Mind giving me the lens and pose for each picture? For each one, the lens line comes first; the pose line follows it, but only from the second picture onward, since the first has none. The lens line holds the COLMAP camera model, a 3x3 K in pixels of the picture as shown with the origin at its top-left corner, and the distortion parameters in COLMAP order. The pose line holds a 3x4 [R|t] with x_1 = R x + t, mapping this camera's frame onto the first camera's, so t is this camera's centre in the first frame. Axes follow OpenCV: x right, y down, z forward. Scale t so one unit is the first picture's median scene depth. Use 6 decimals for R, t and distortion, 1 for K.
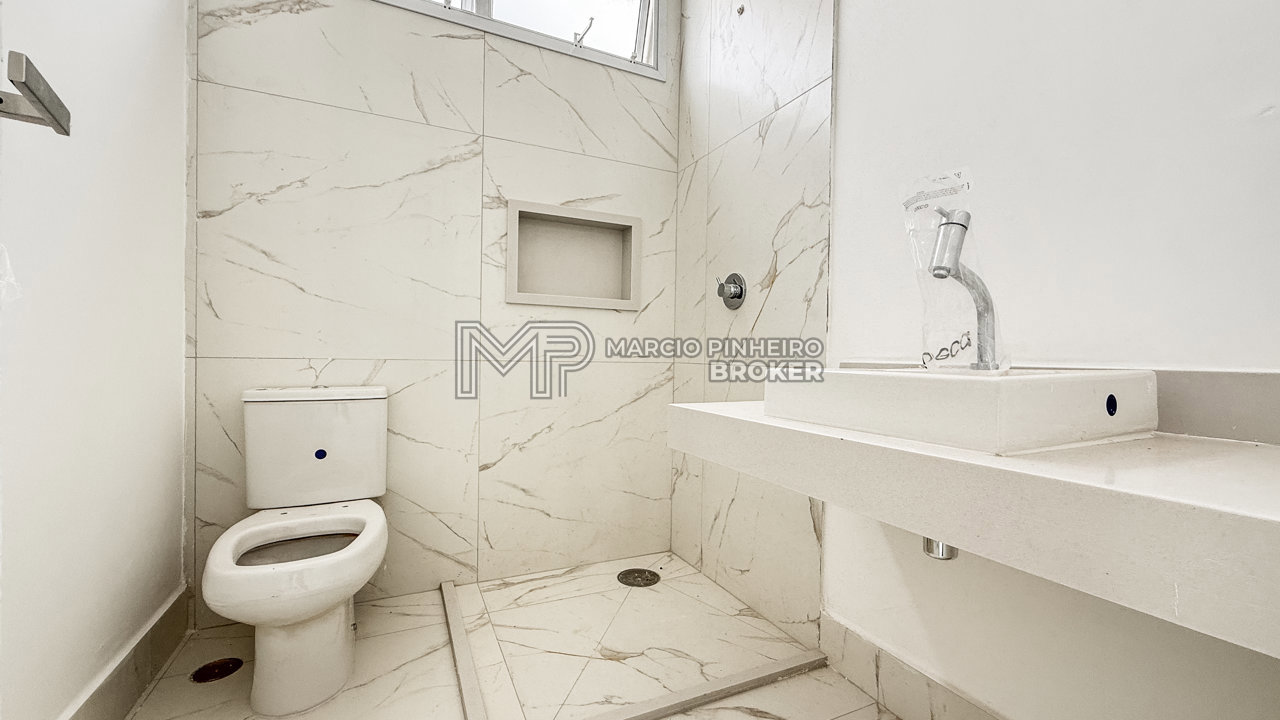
lens RADIAL K [[509.6, 0, 637.5], [0, 509.6, 363.4], [0, 0, 1]] dist [0.000490, 0.000125]
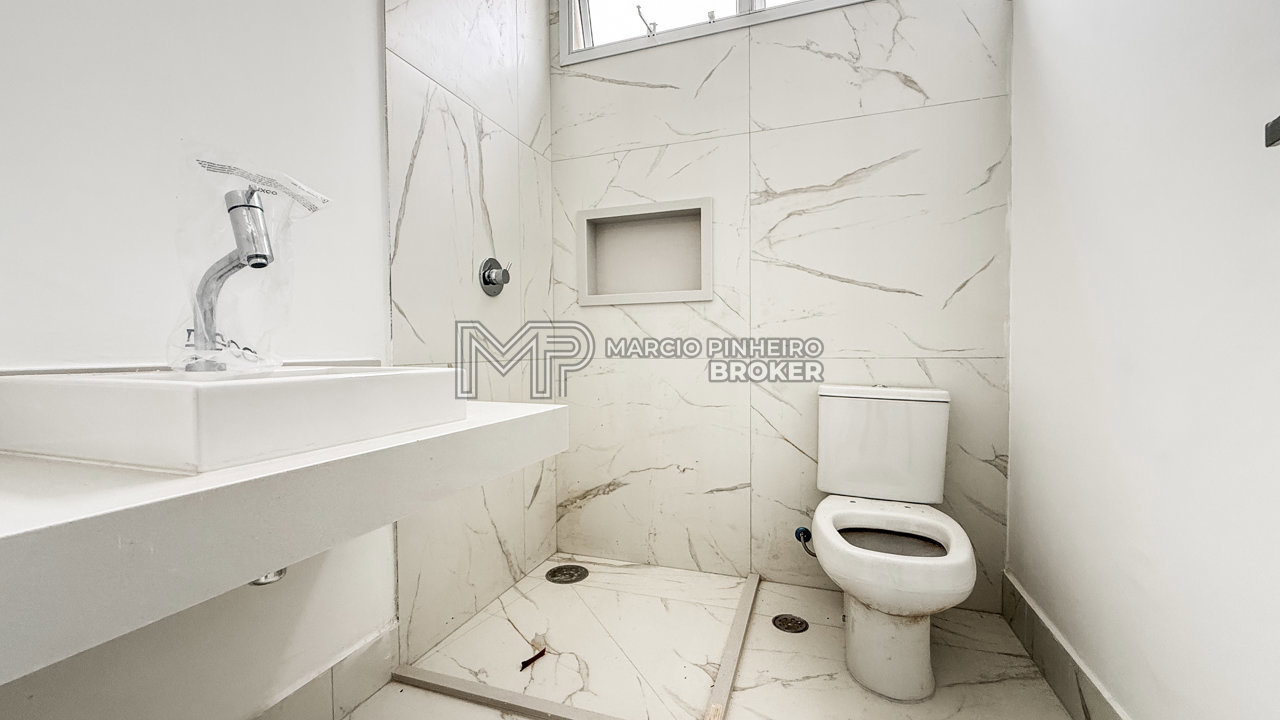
lens RADIAL K [[509.6, 0, 637.5], [0, 509.6, 363.4], [0, 0, 1]] dist [0.000490, 0.000125]
pose [[0.710277, -0.002013, -0.703920, 0.604670], [0.009062, 0.999939, 0.006284, -0.001086], [0.703864, -0.010843, 0.710252, 0.302349]]
